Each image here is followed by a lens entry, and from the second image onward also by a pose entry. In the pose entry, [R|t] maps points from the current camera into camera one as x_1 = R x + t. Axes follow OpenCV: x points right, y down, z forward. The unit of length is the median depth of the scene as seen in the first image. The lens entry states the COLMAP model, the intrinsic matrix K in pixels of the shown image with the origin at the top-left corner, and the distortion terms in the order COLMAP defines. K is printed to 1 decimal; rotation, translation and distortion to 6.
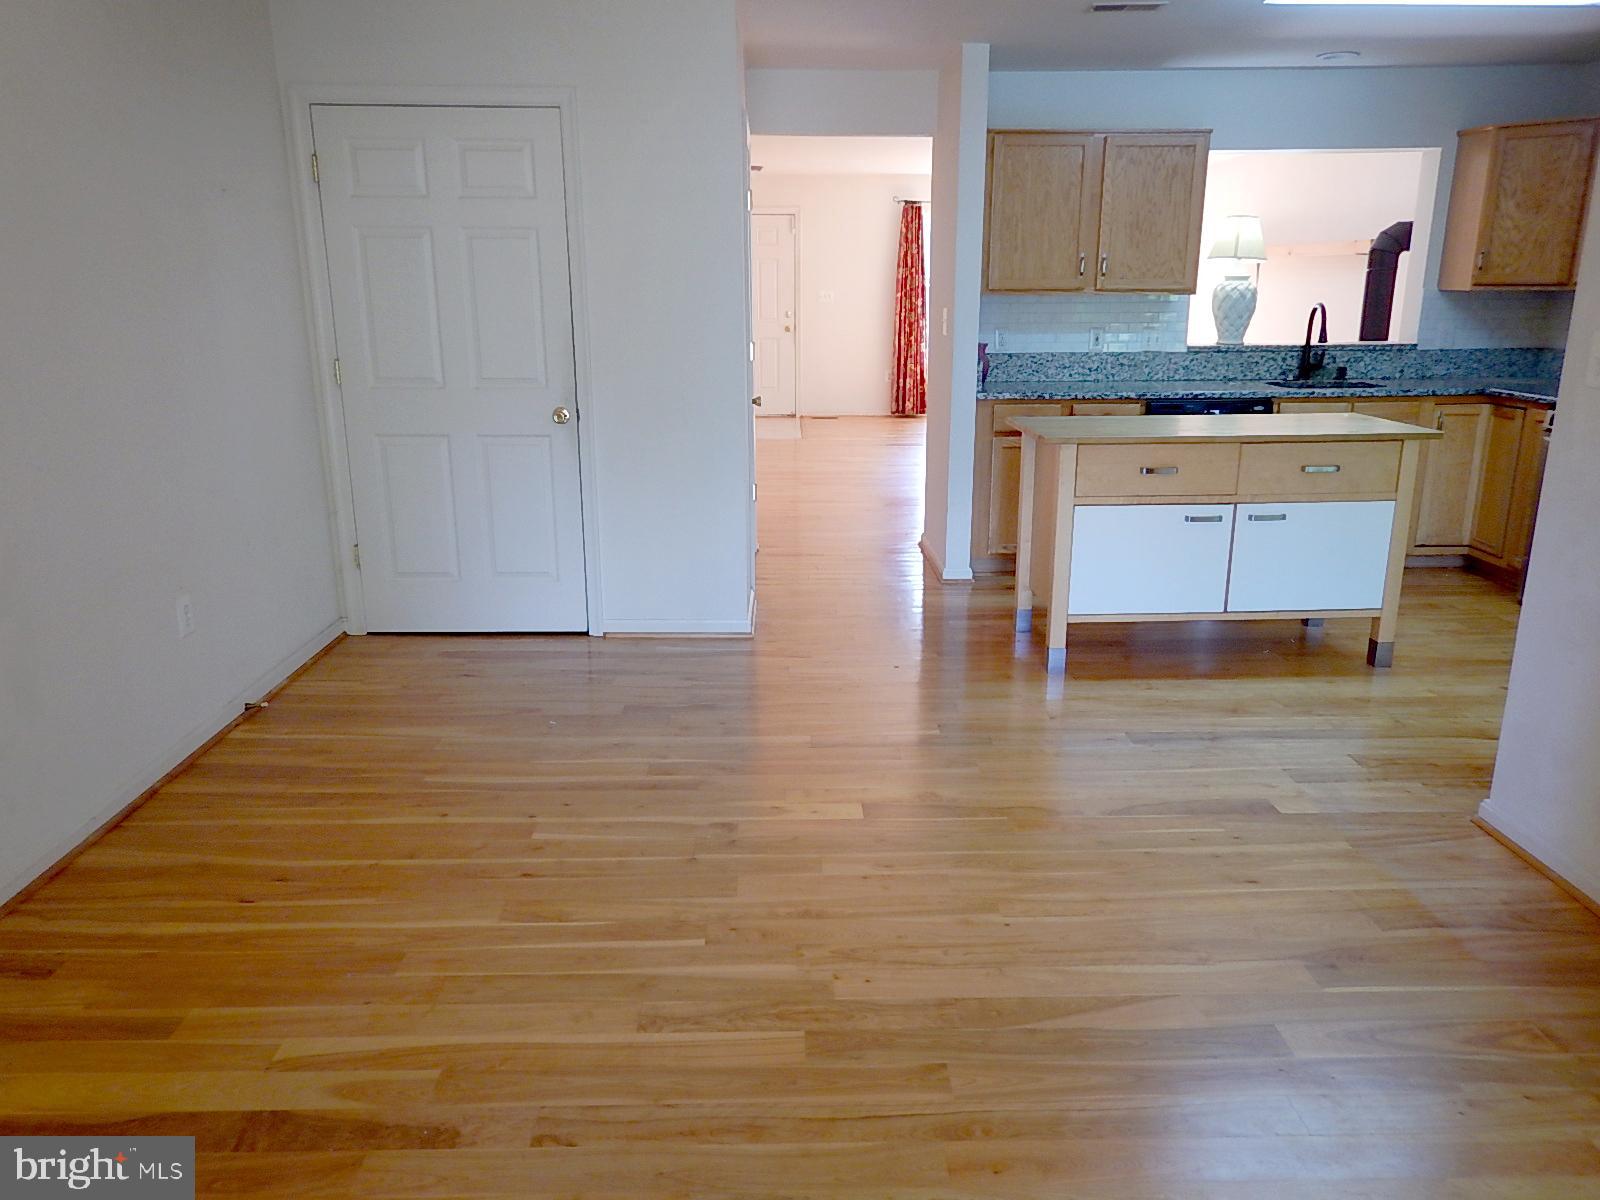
lens RADIAL K [[1142.3, 0, 800.0], [0, 1142.3, 600.0], [0, 0, 1]] dist [0.010004, -0.002732]
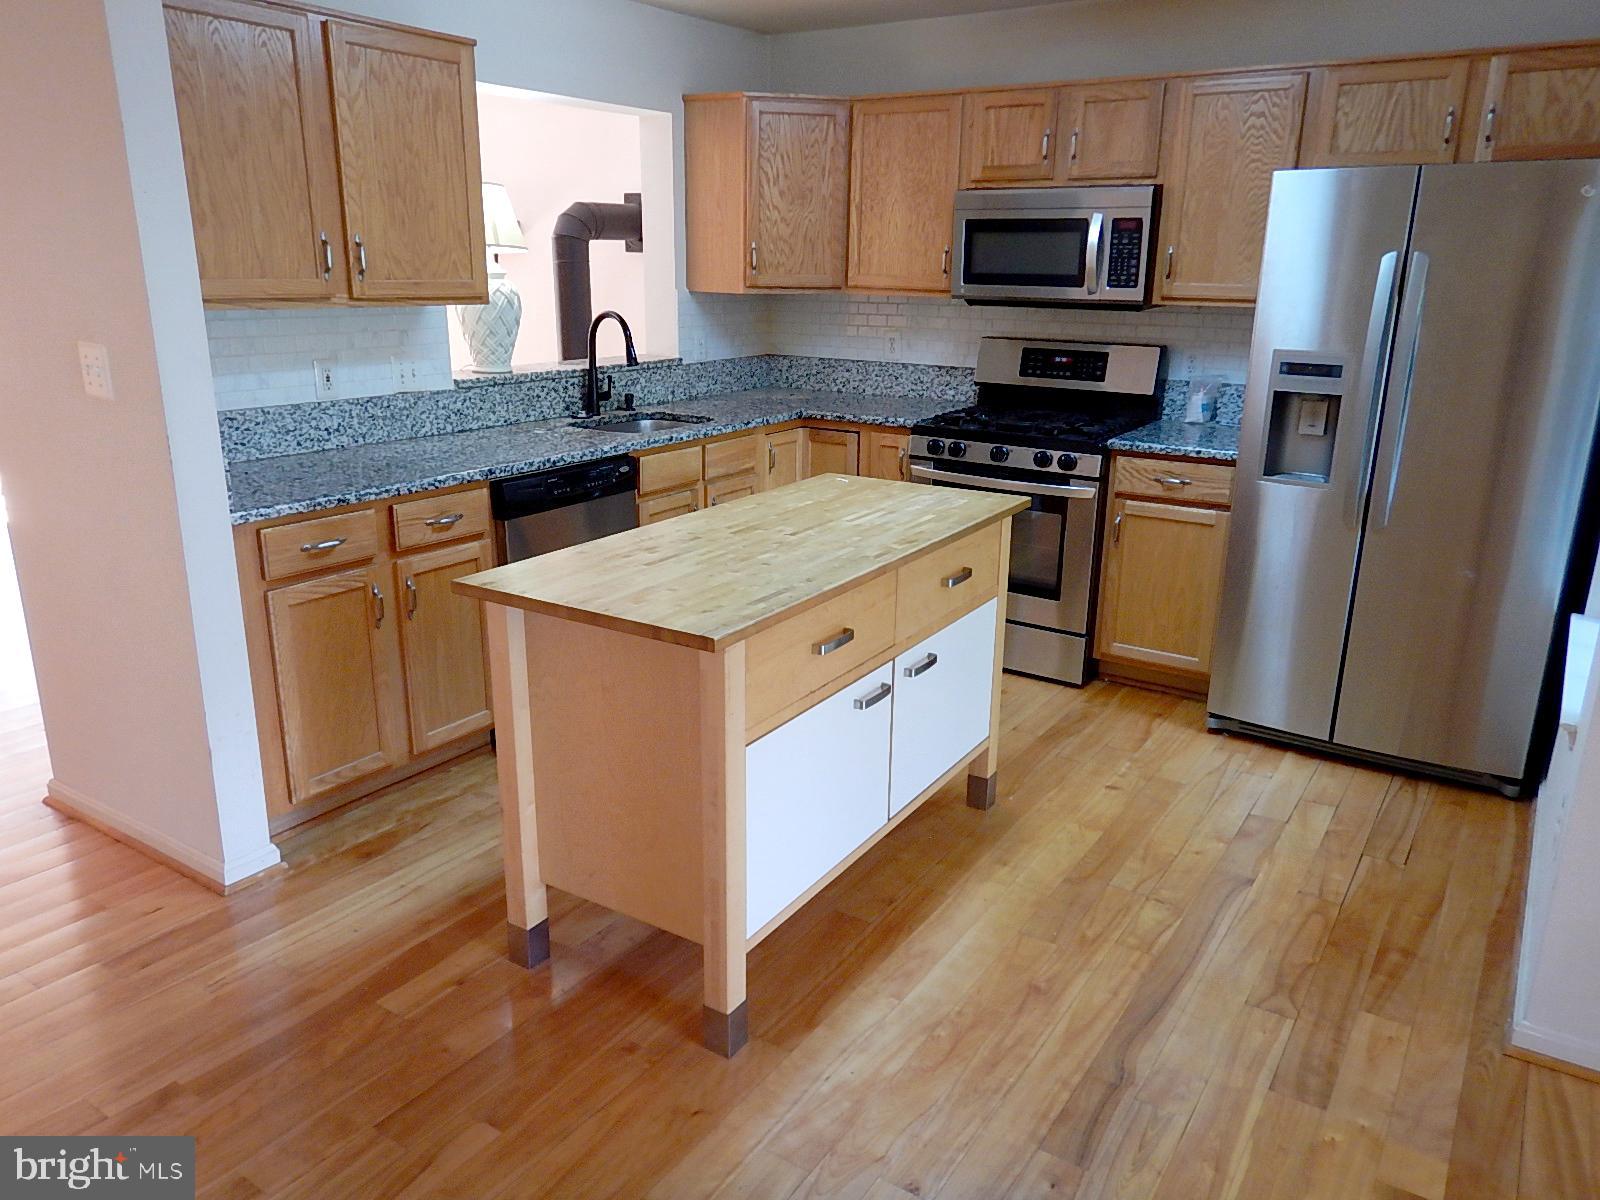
lens RADIAL K [[1142.3, 0, 800.0], [0, 1142.3, 600.0], [0, 0, 1]] dist [0.010004, -0.002732]
pose [[0.562339, -0.224614, 0.795816, -0.105826], [0.204049, 0.970333, 0.129685, -0.156813], [-0.801336, 0.089459, 0.591488, 0.507442]]
